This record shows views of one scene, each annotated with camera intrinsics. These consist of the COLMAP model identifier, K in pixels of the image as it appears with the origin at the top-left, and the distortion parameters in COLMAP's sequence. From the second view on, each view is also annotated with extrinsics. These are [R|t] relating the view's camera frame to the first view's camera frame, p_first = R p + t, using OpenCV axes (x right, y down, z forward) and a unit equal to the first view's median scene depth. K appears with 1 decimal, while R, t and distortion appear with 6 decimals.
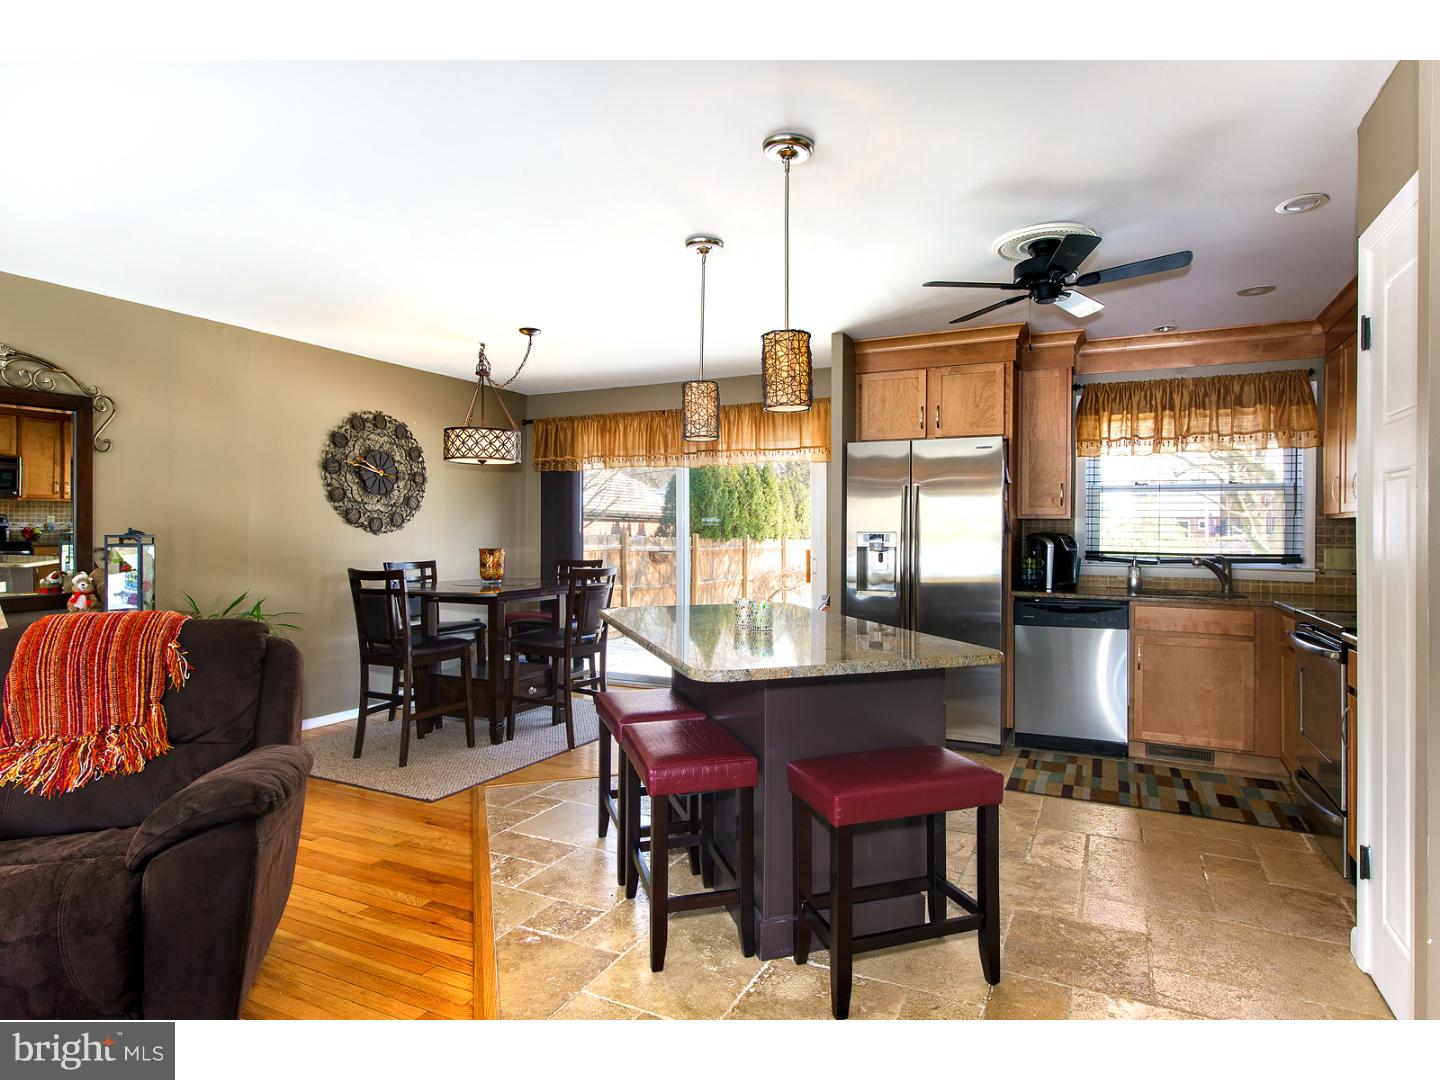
lens RADIAL K [[765.1, 0, 720.0], [0, 765.1, 540.0], [0, 0, 1]] dist [-0.000644, 0.000139]
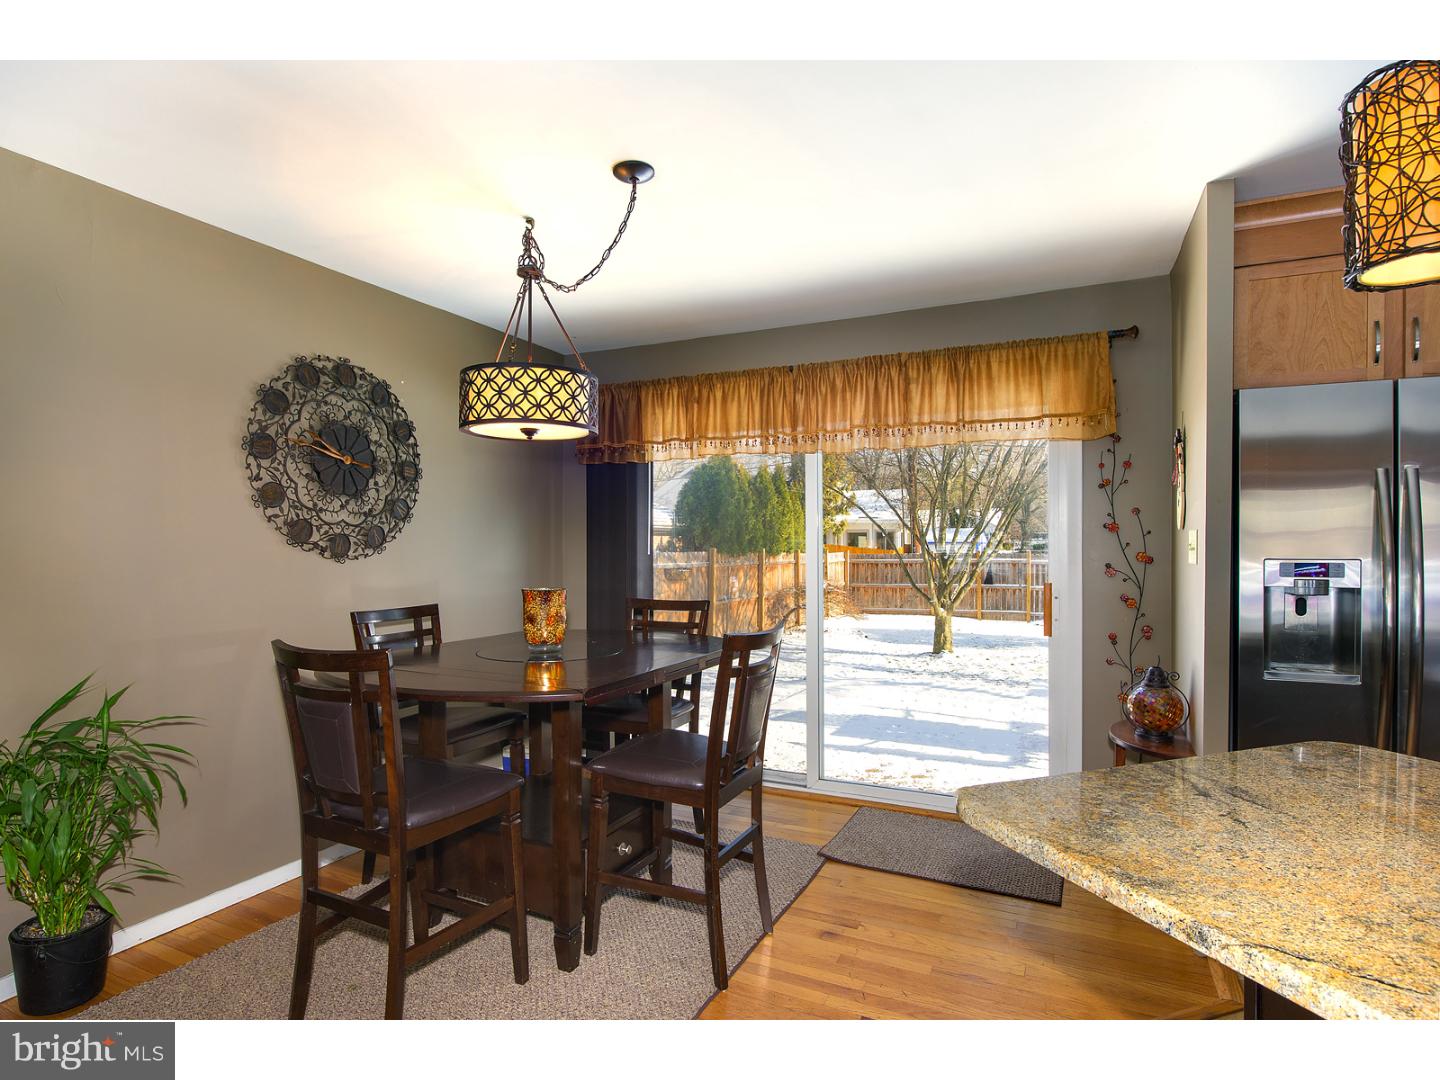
lens RADIAL K [[754.1, 0, 721.2], [0, 754.1, 547.5], [0, 0, 1]] dist [-0.018786, -0.000245]
pose [[0.999497, -0.005852, 0.031173, -0.172934], [0.006019, 0.999968, -0.005238, -0.014354], [-0.031142, 0.005423, 0.999500, 0.413593]]
